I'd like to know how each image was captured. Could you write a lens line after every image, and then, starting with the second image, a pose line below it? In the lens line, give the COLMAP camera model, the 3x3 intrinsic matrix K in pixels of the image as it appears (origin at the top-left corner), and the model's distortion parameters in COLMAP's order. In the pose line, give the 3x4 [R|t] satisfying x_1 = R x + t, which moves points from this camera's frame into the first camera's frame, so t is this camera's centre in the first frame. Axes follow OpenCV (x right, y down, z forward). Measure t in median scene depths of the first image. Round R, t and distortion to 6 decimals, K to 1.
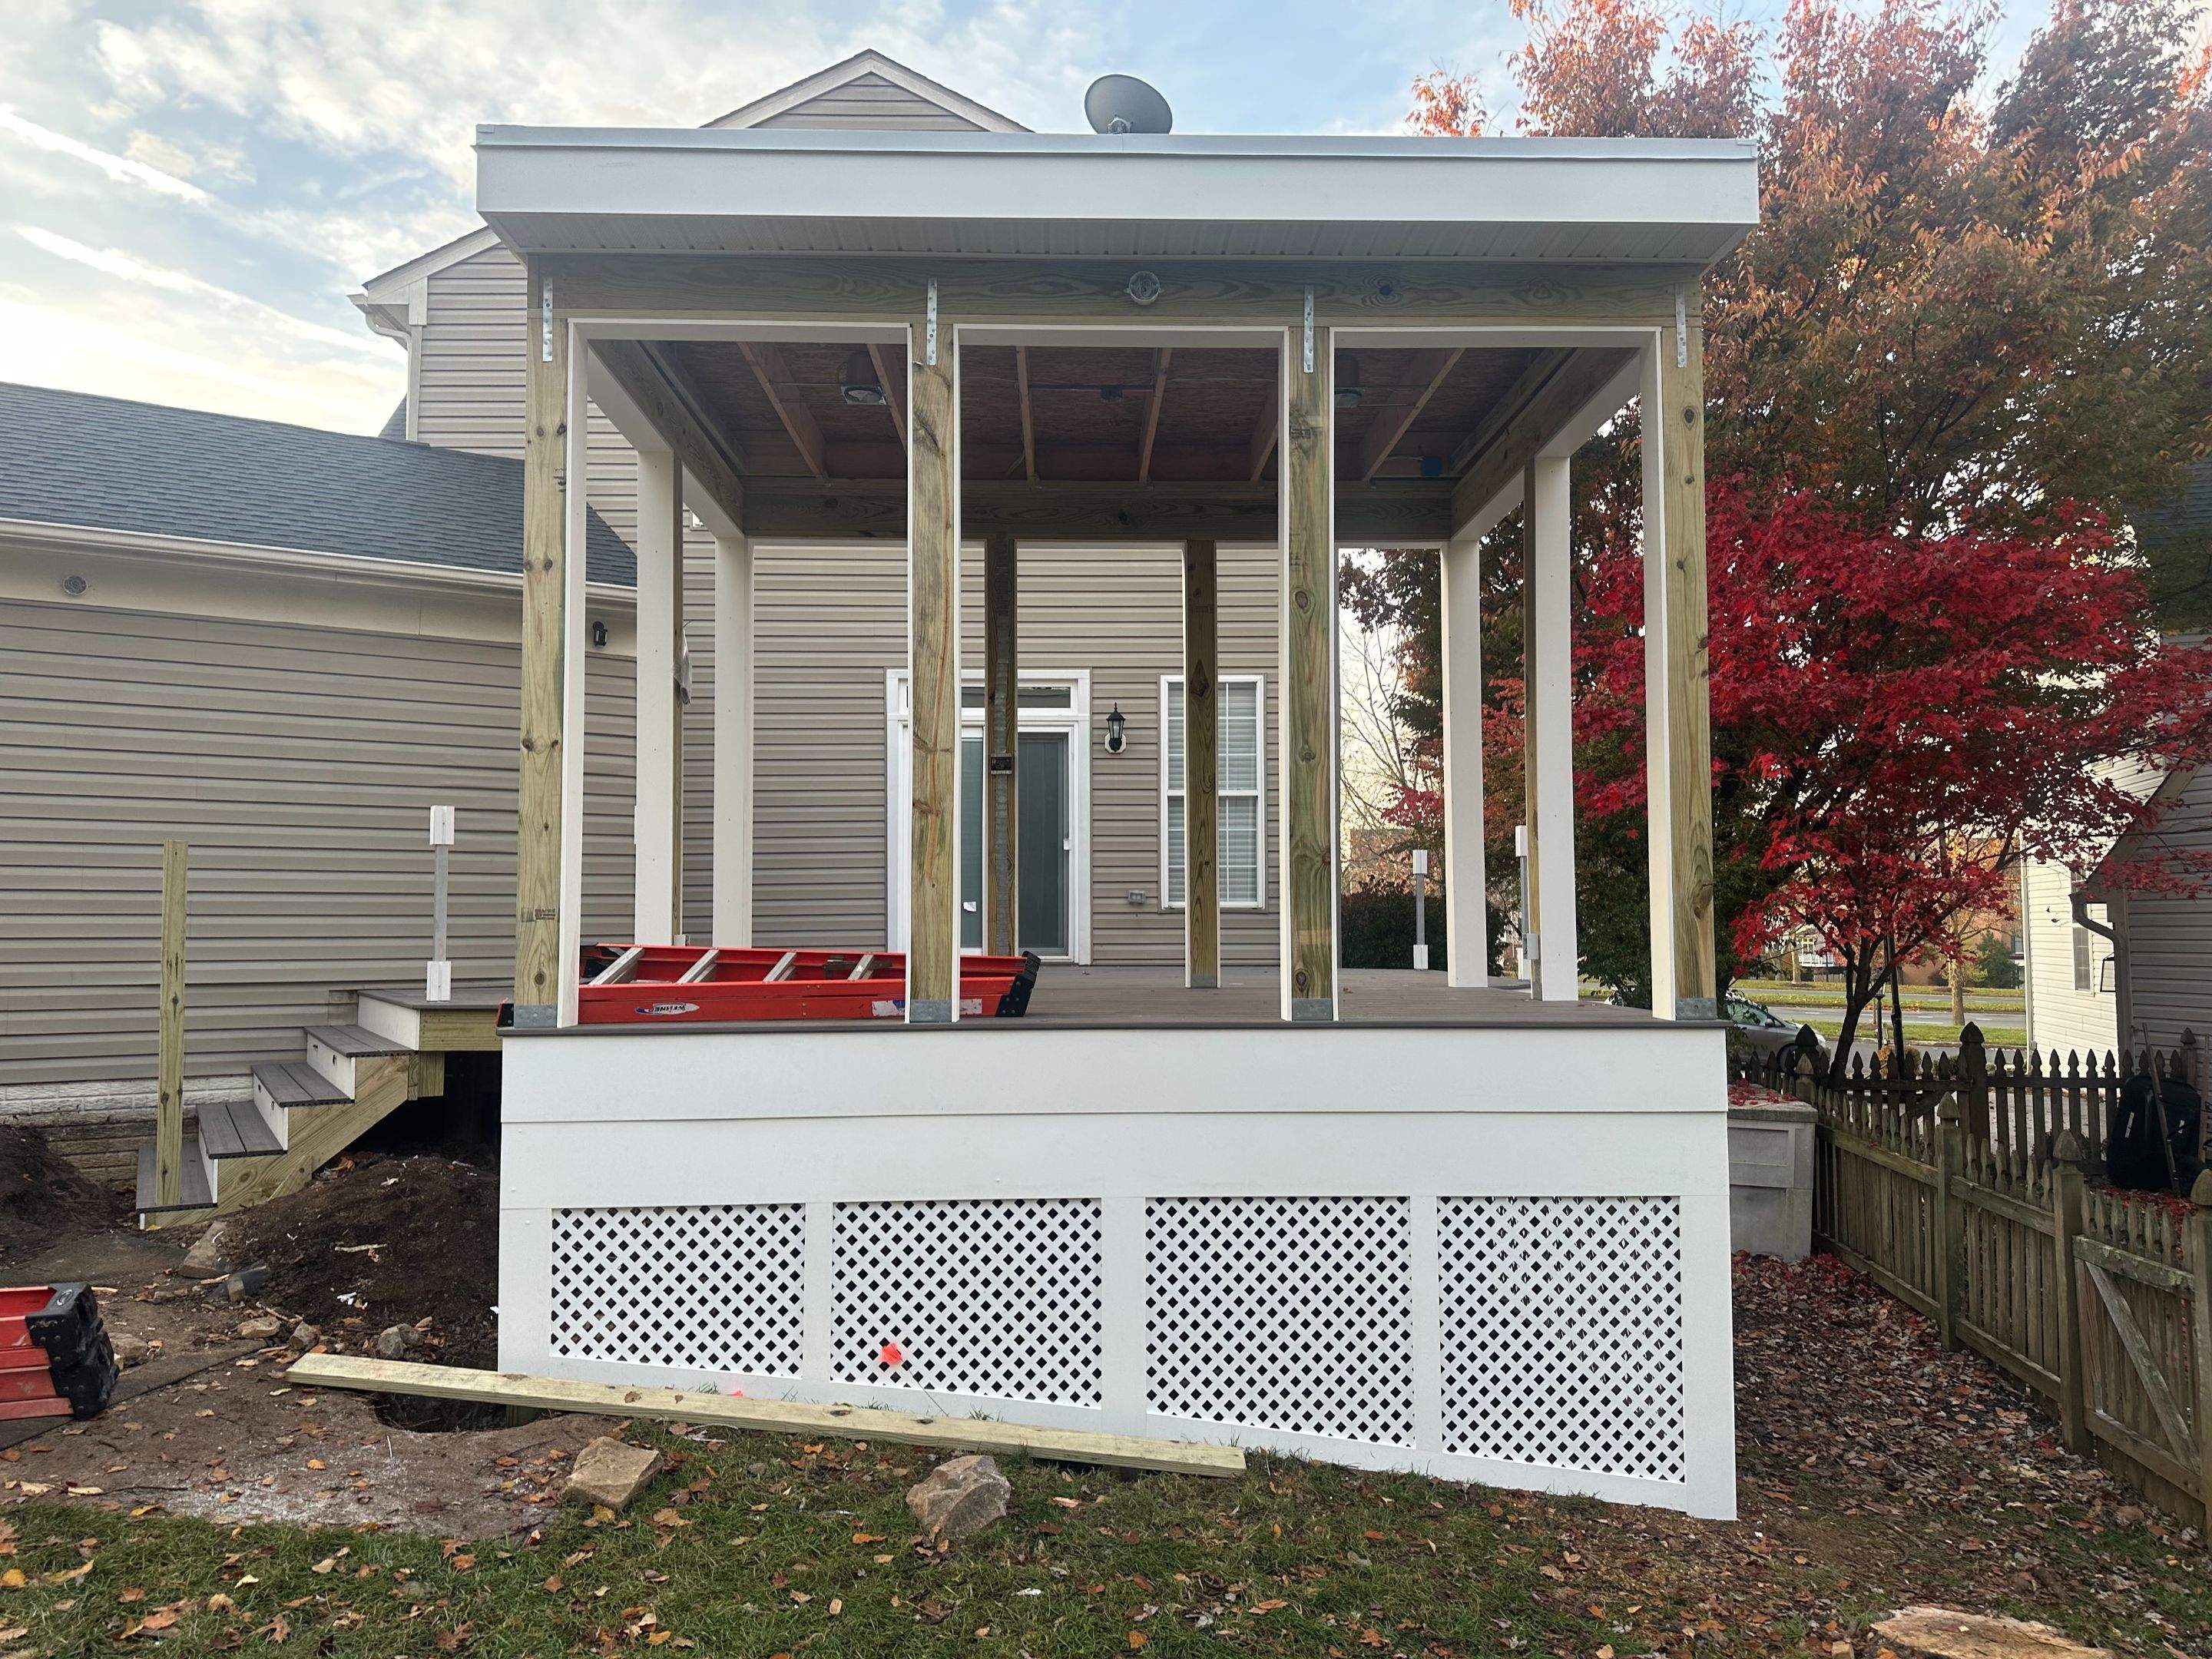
lens RADIAL K [[1549.5, 0, 1103.0], [0, 1549.5, 837.5], [0, 0, 1]] dist [0.114701, -0.141989]
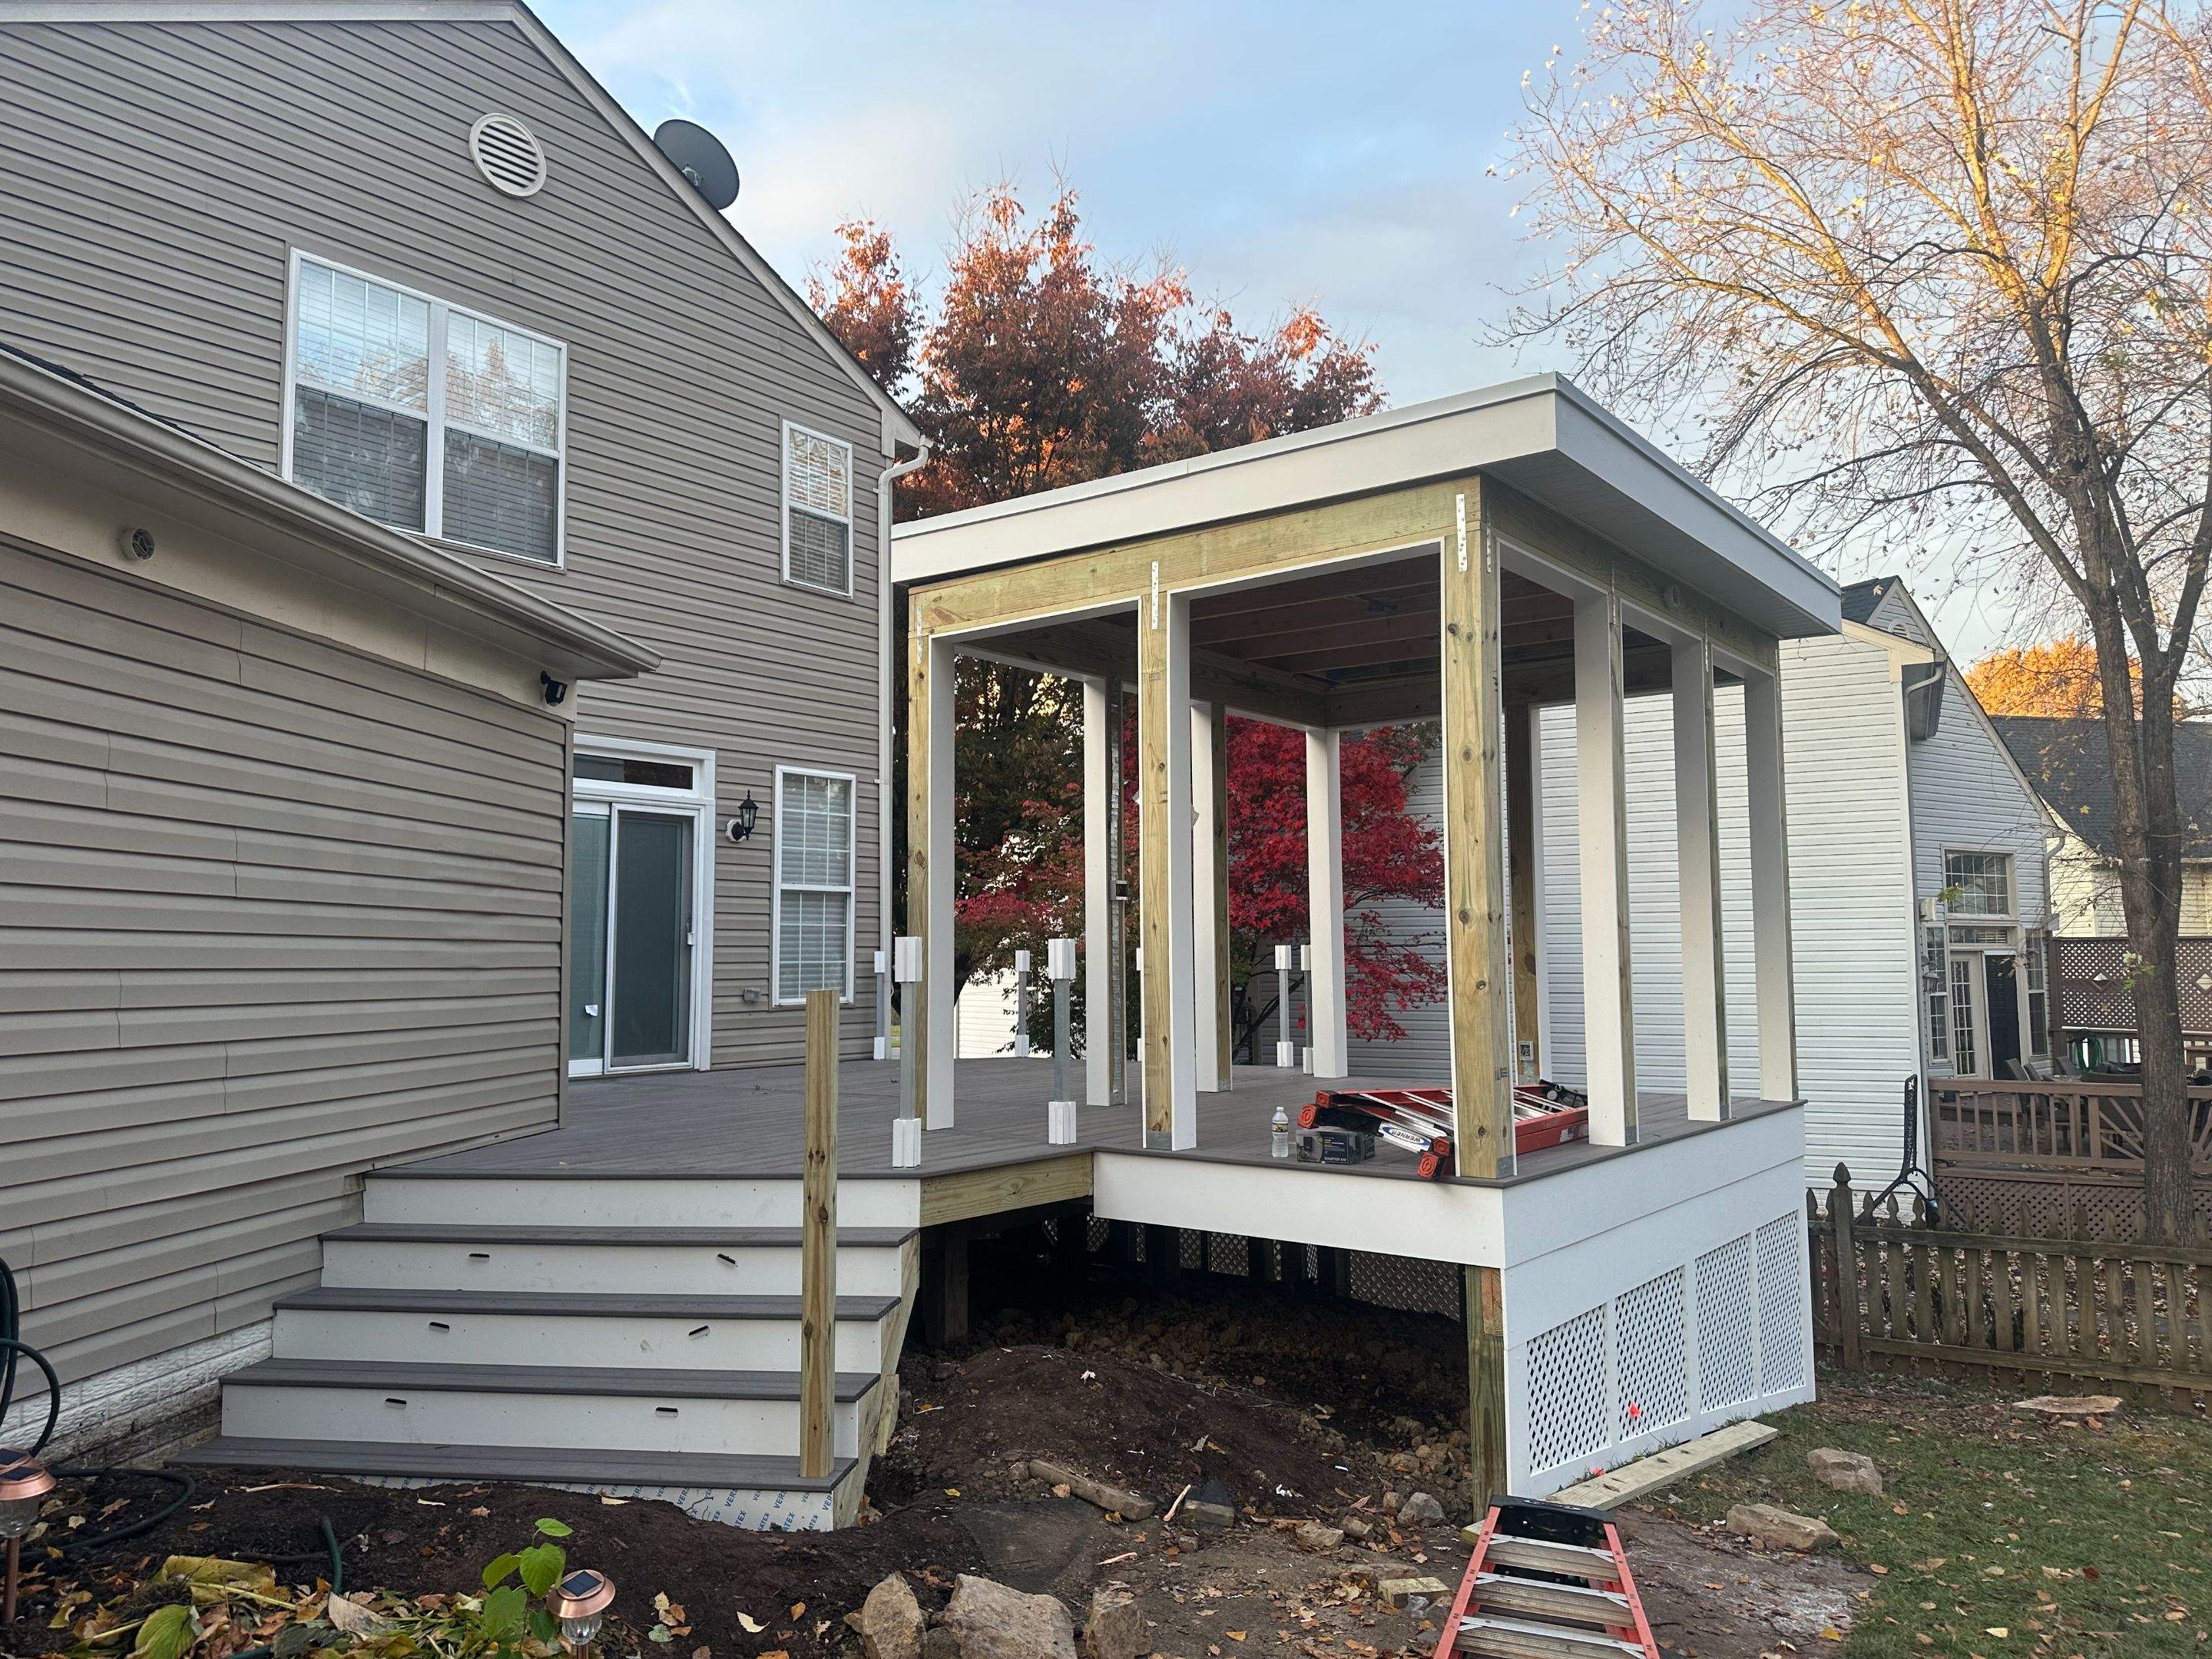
lens RADIAL K [[1555.6, 0, 1130.6], [0, 1555.6, 833.1], [0, 0, 1]] dist [0.098372, -0.134738]
pose [[0.624312, 0.063212, 0.778613, -0.815087], [-0.039450, 0.998000, -0.049391, -0.031083], [-0.780178, 0.000119, 0.625557, 0.303634]]
